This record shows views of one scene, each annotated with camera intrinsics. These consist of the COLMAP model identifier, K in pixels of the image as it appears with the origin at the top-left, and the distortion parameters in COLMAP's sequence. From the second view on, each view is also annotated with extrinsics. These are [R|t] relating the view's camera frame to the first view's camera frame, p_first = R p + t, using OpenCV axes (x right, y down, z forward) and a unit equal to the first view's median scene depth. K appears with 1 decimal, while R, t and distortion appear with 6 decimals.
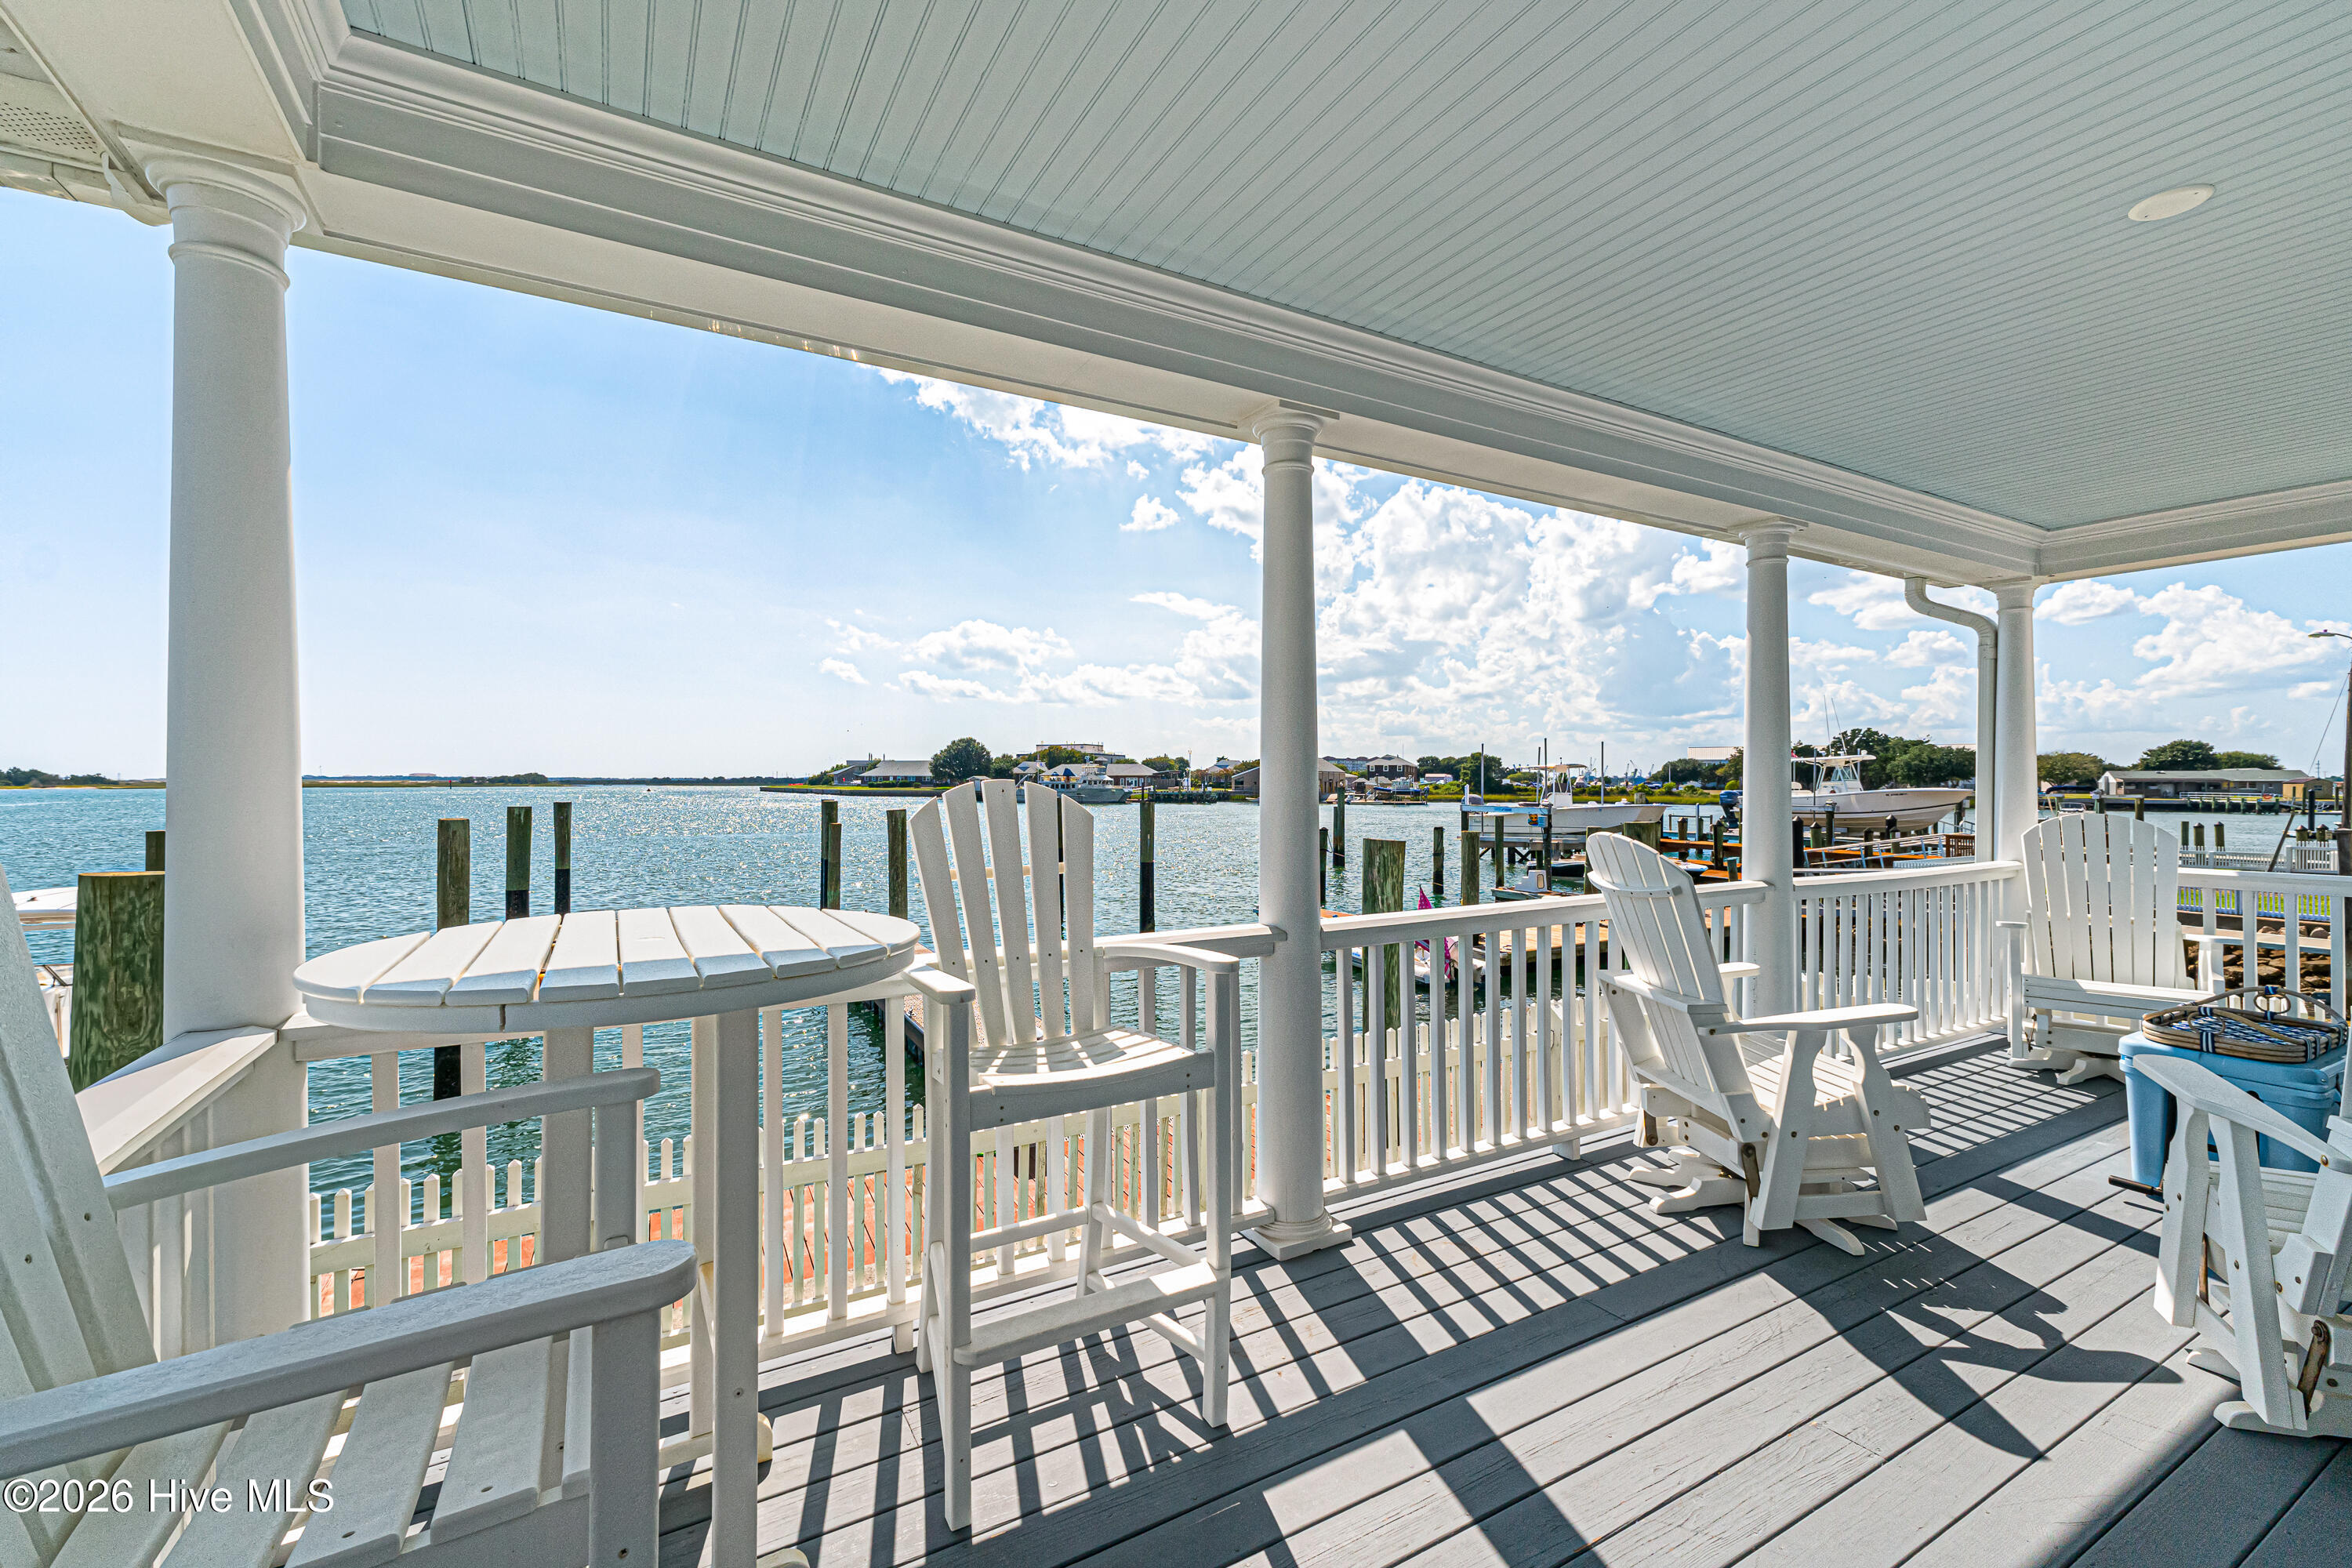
lens RADIAL K [[986.9, 0, 1180.2], [0, 986.9, 779.7], [0, 0, 1]] dist [0.006385, 0.000759]
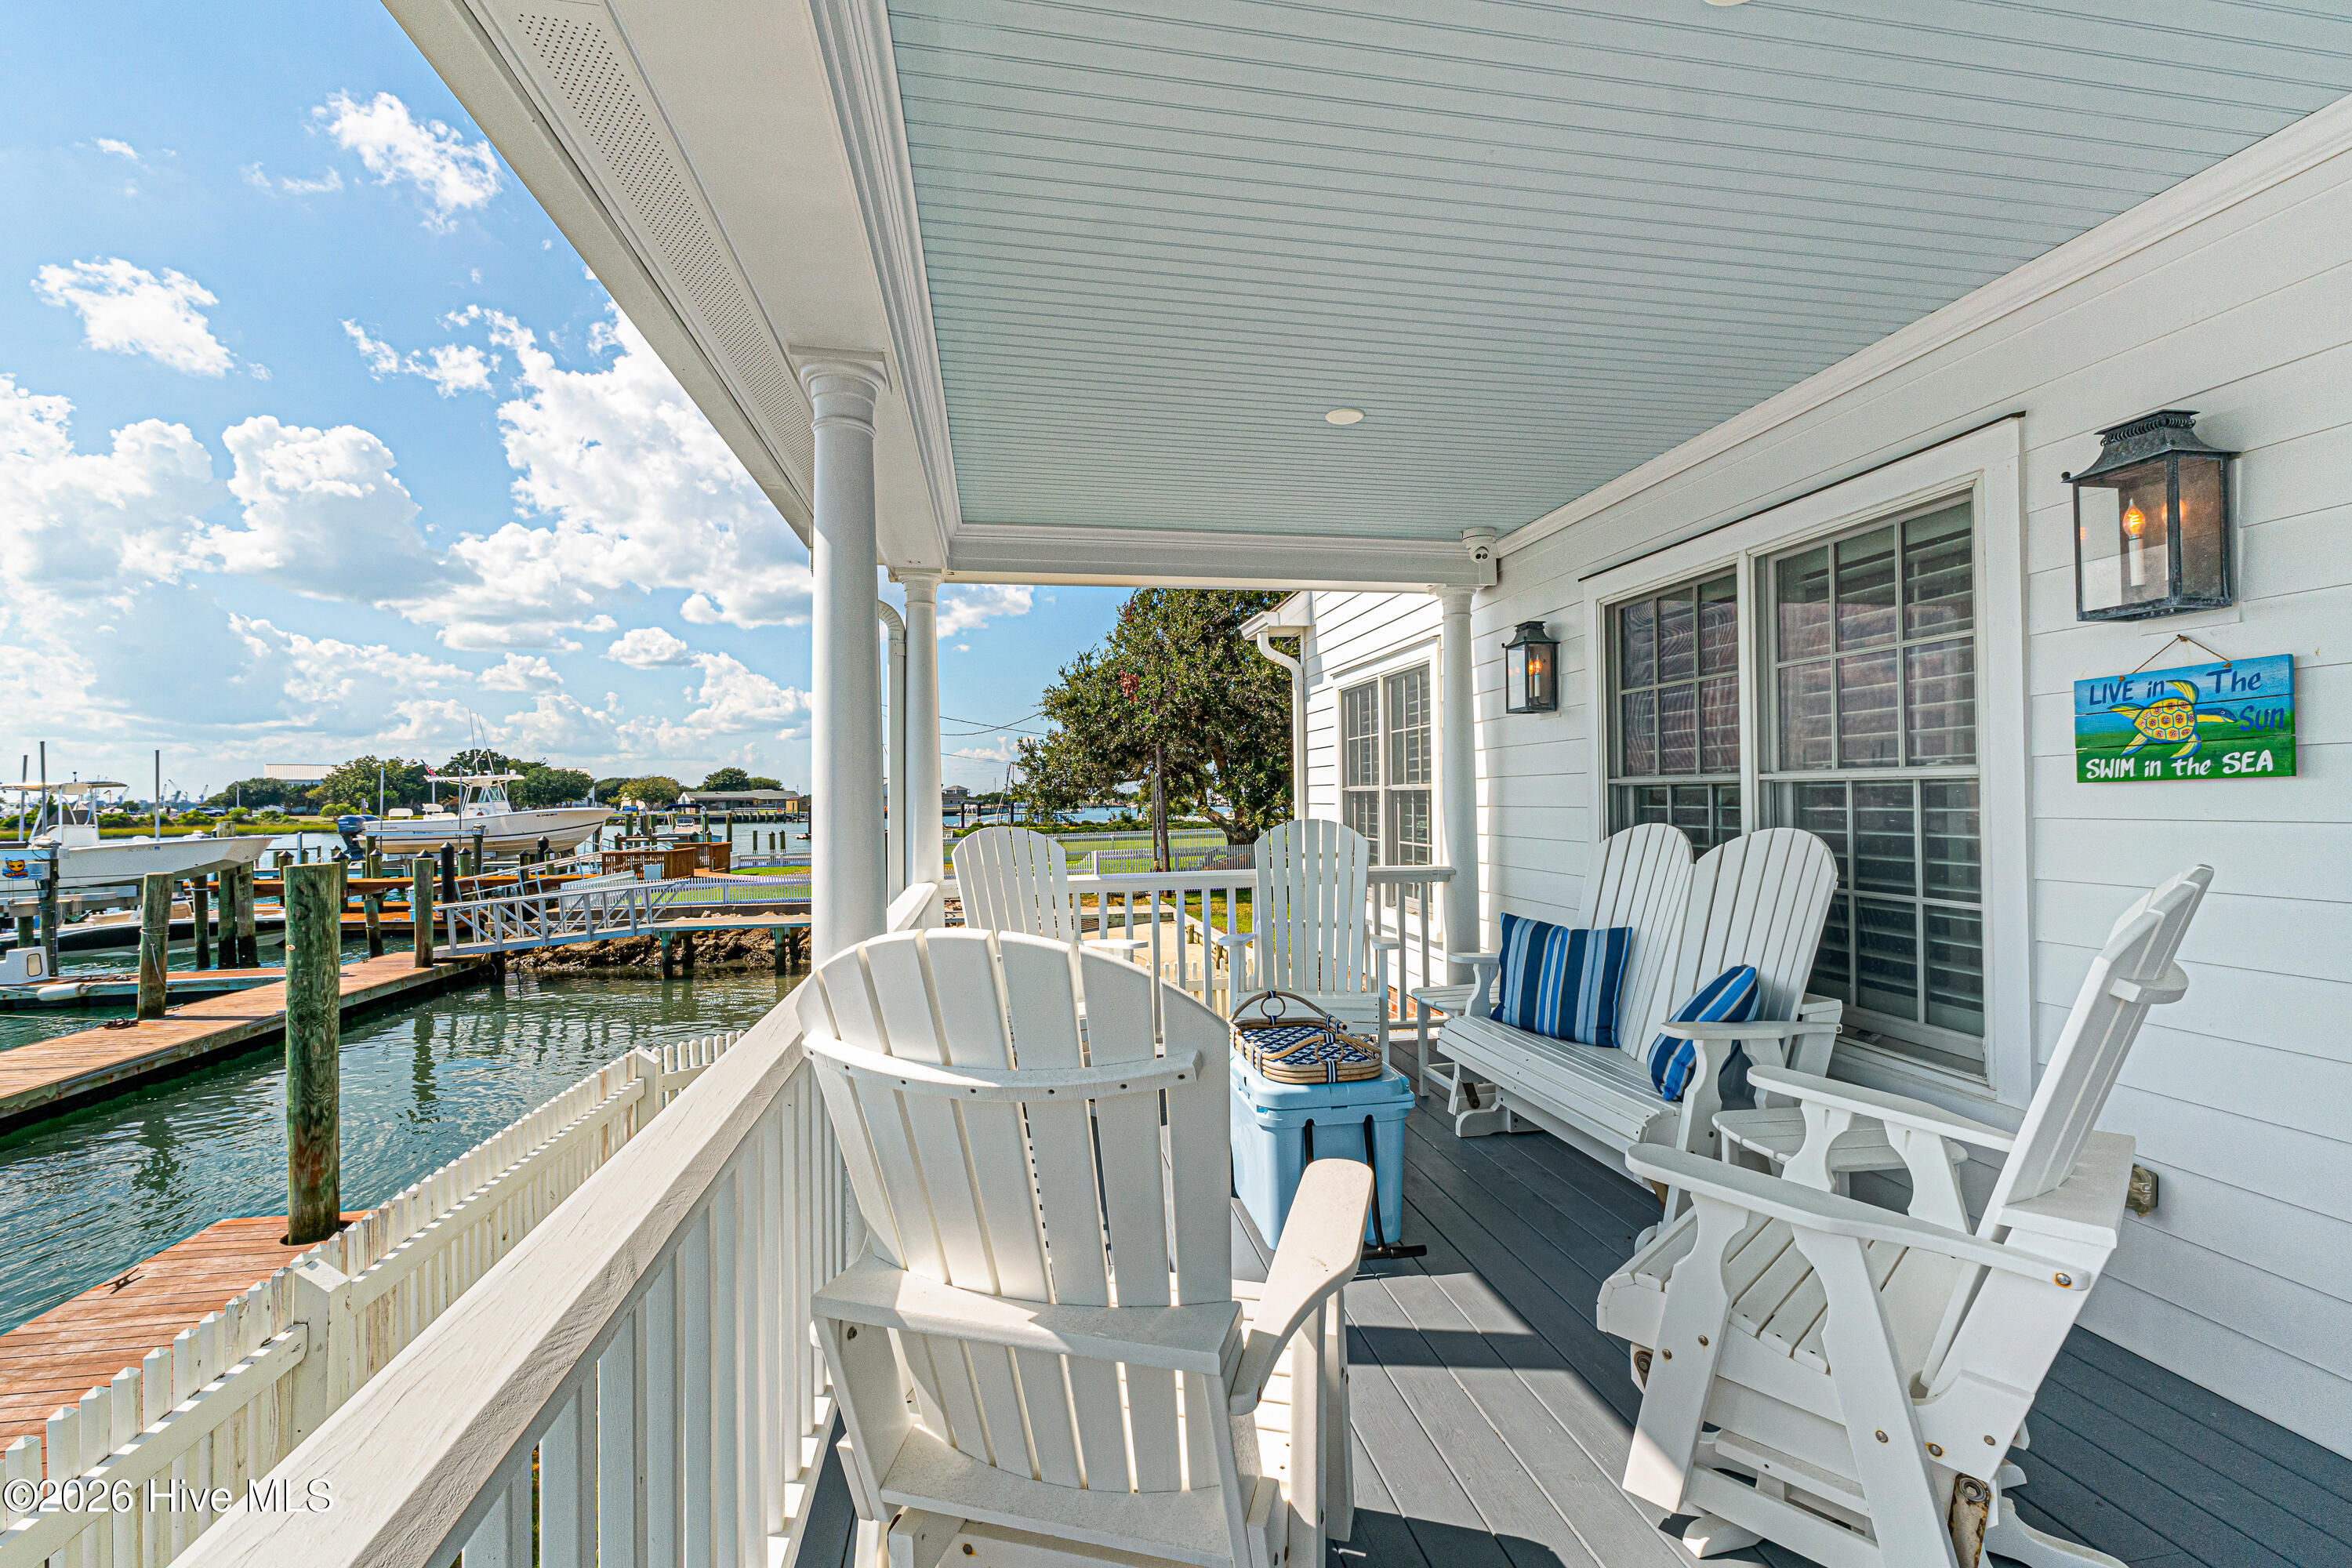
lens RADIAL K [[986.9, 0, 1173.9], [0, 986.9, 786.1], [0, 0, 1]] dist [0.006385, 0.000759]
pose [[0.341289, 0.003146, 0.939953, 0.009185], [0.011518, 0.999905, -0.007529, 0.000514], [-0.939888, 0.013396, 0.341221, 0.081831]]
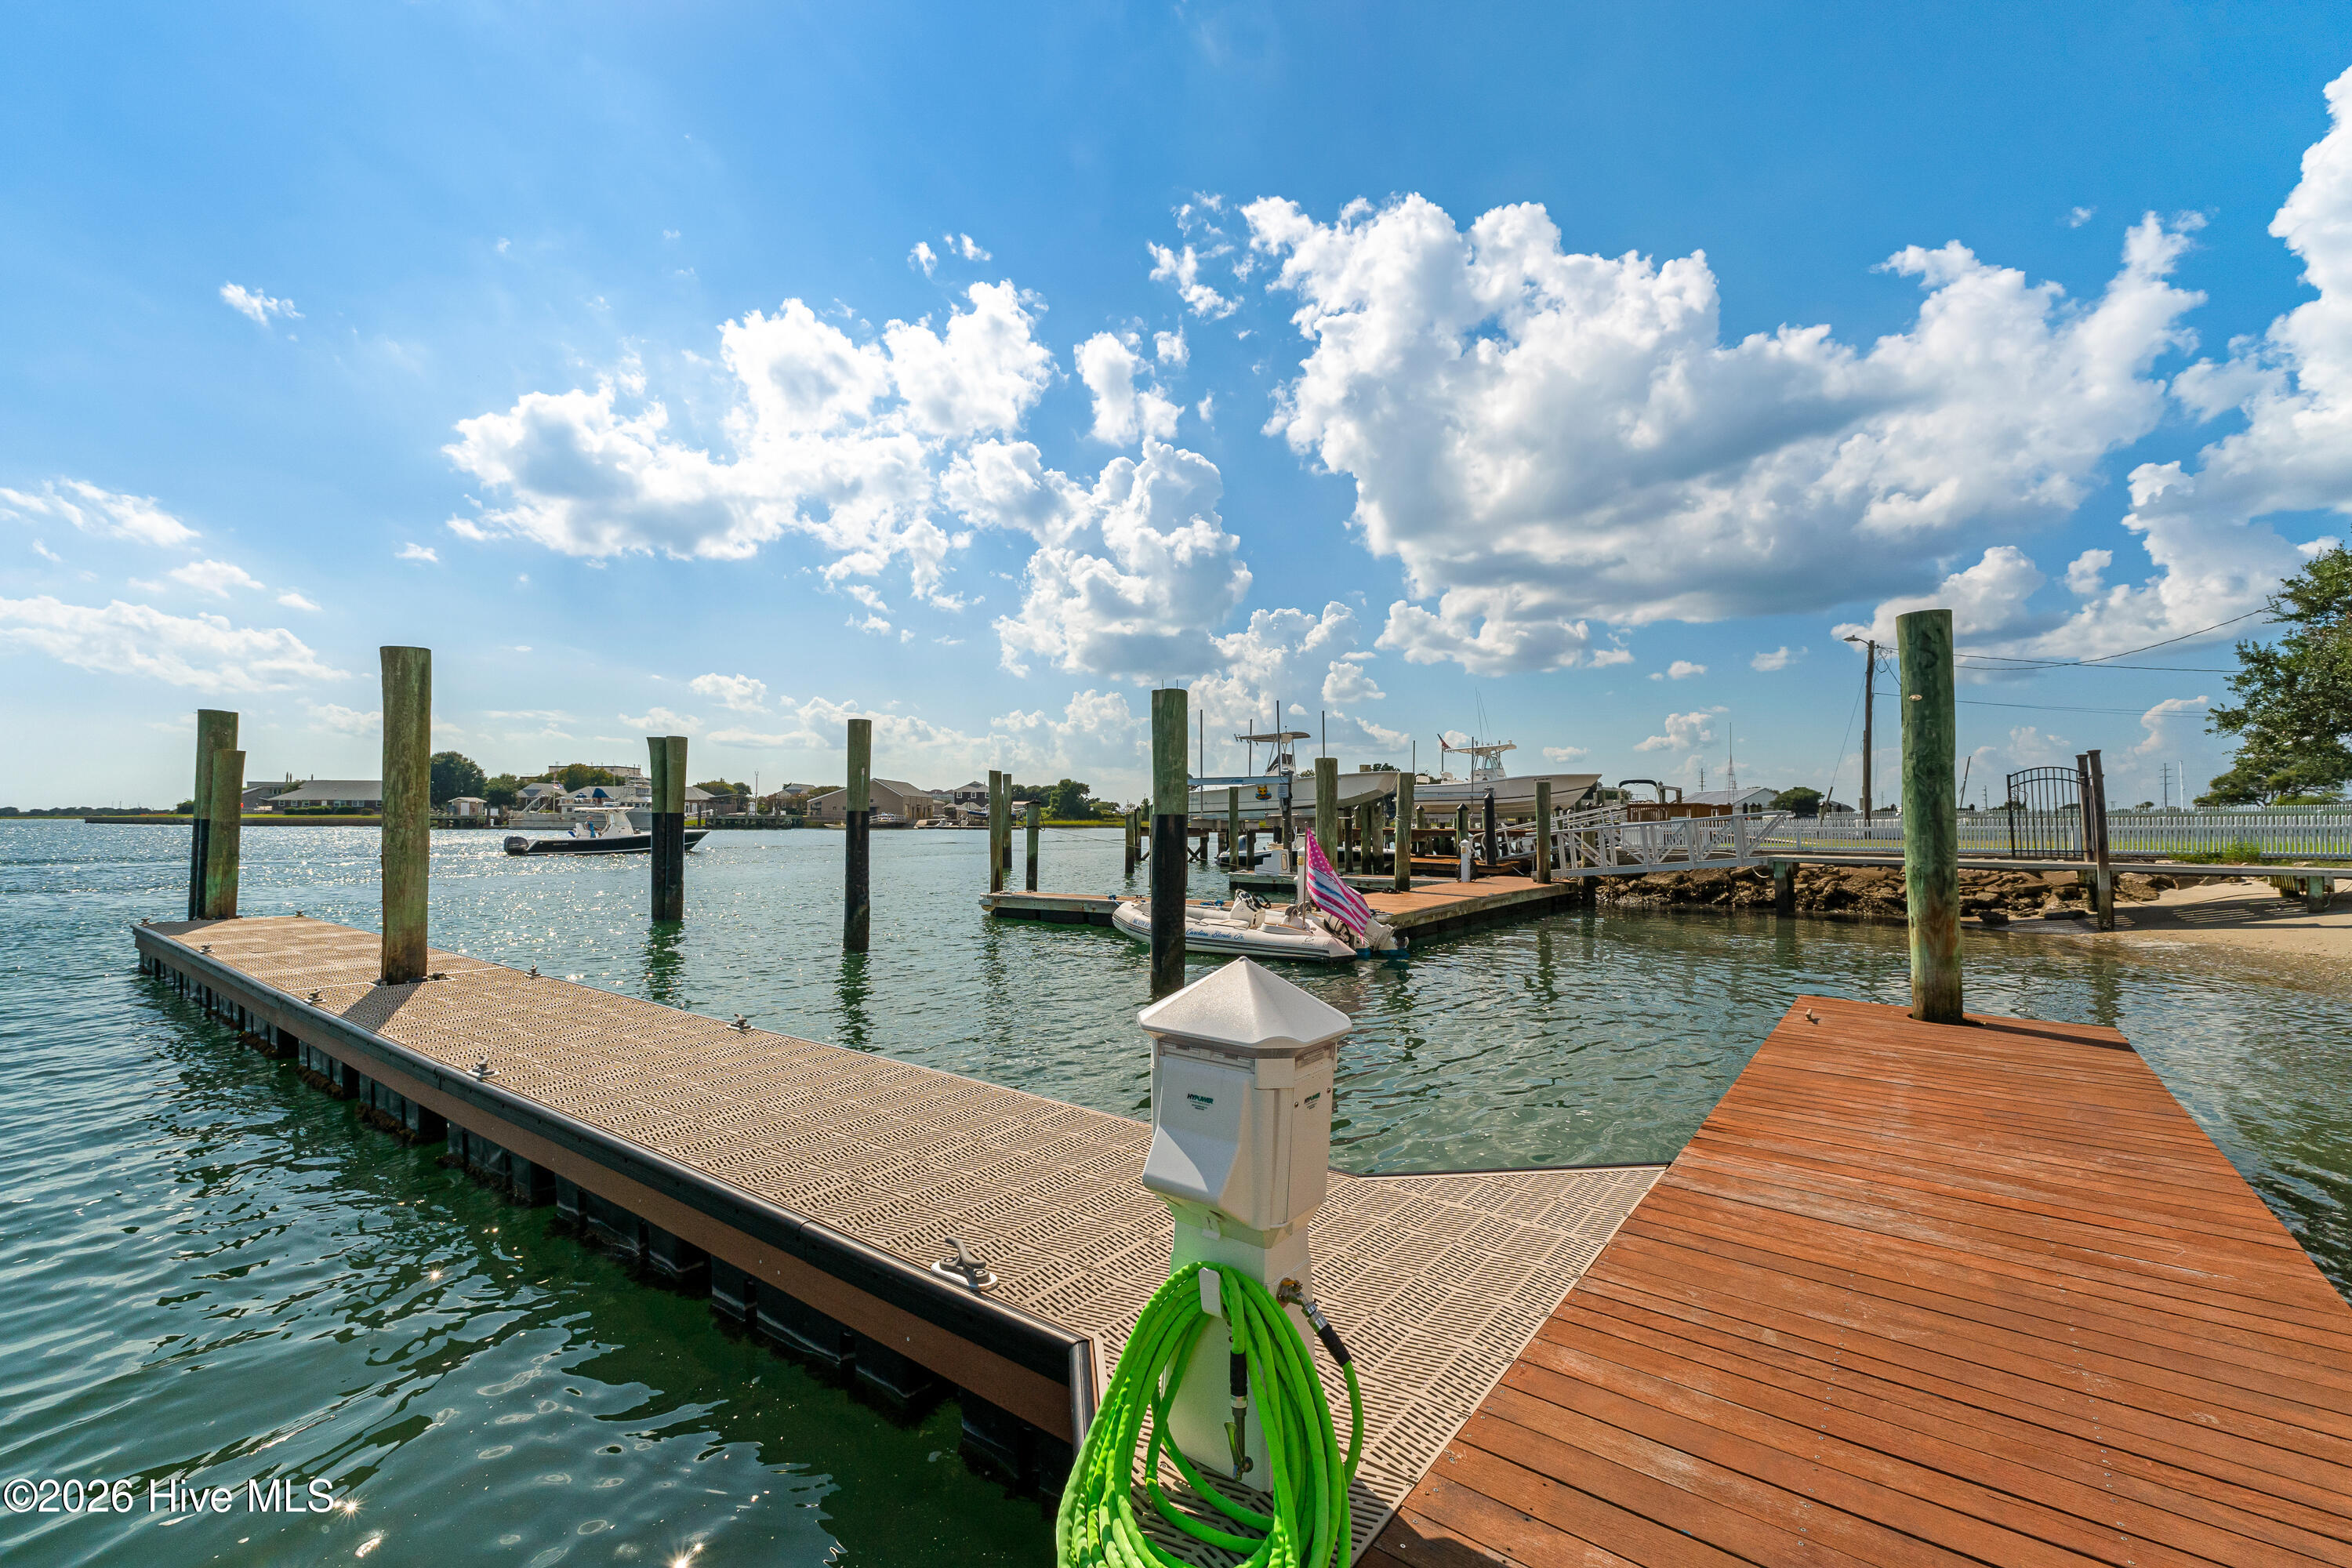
lens RADIAL K [[986.9, 0, 1190.8], [0, 986.9, 762.6], [0, 0, 1]] dist [0.006385, 0.000759]
pose [[0.907279, 0.023607, 0.419867, -0.084400], [-0.002397, 0.998697, -0.050972, 0.060864], [-0.420523, 0.045240, 0.906153, 0.224250]]
